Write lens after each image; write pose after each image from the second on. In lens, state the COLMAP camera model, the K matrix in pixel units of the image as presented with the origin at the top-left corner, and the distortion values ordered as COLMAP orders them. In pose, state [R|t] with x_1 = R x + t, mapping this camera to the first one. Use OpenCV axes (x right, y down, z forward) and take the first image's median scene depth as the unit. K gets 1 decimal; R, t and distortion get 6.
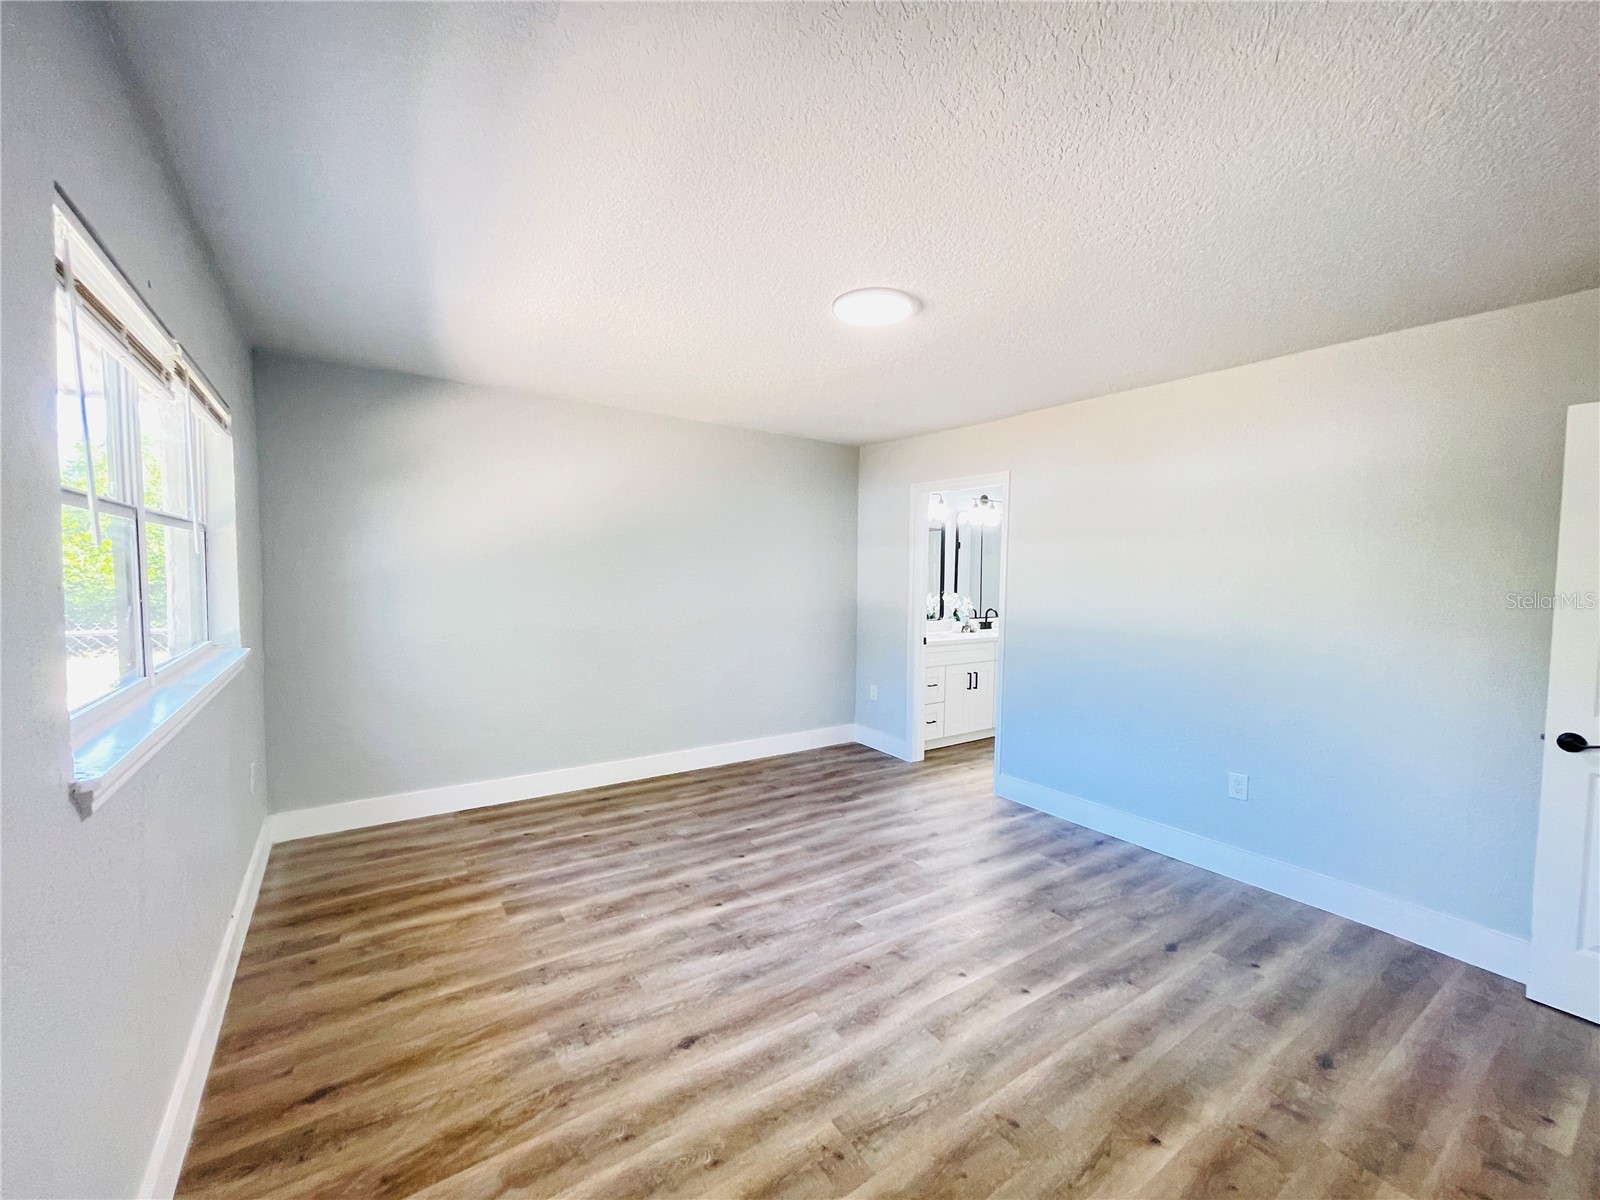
lens RADIAL K [[649.2, 0, 799.6], [0, 649.2, 605.3], [0, 0, 1]] dist [-0.001982, 0.000787]
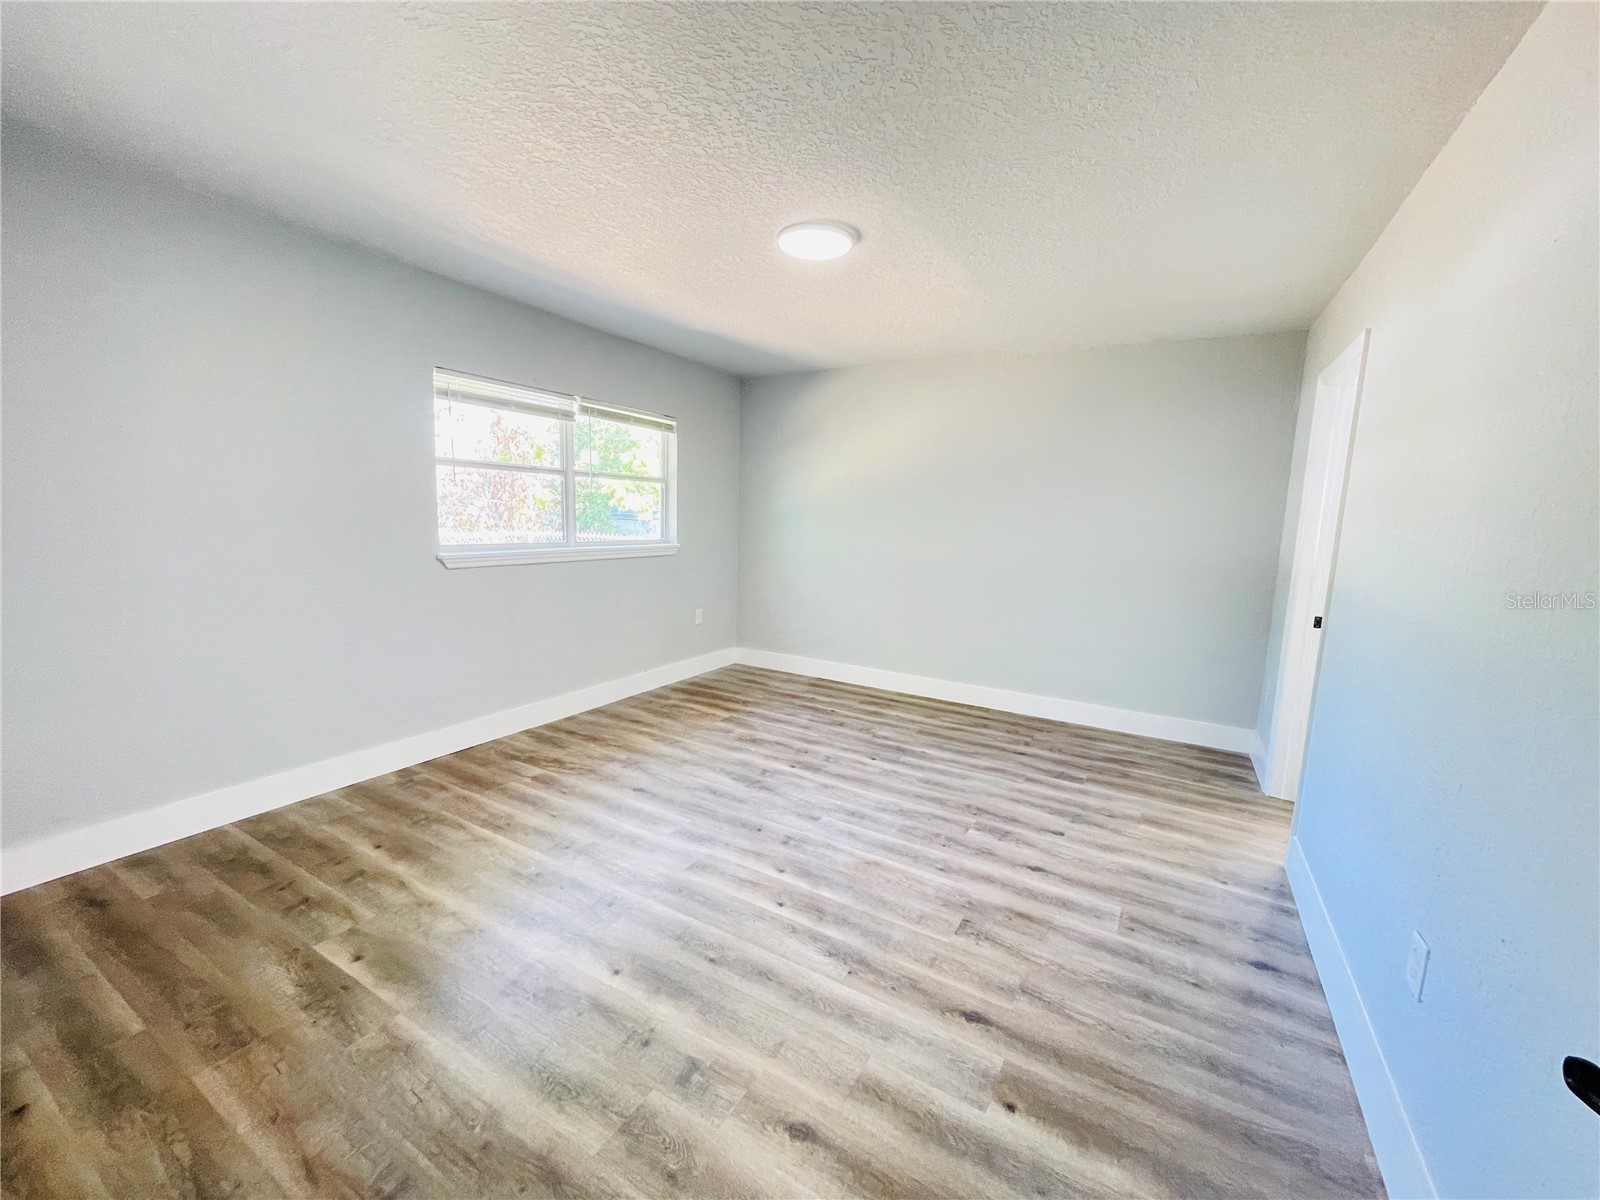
lens RADIAL K [[649.2, 0, 799.6], [0, 649.2, 605.3], [0, 0, 1]] dist [-0.001982, 0.000787]
pose [[0.431260, 0.128228, -0.893069, 0.839333], [-0.077616, 0.991452, 0.104874, 0.015935], [0.898883, 0.024088, 0.437527, 0.396809]]
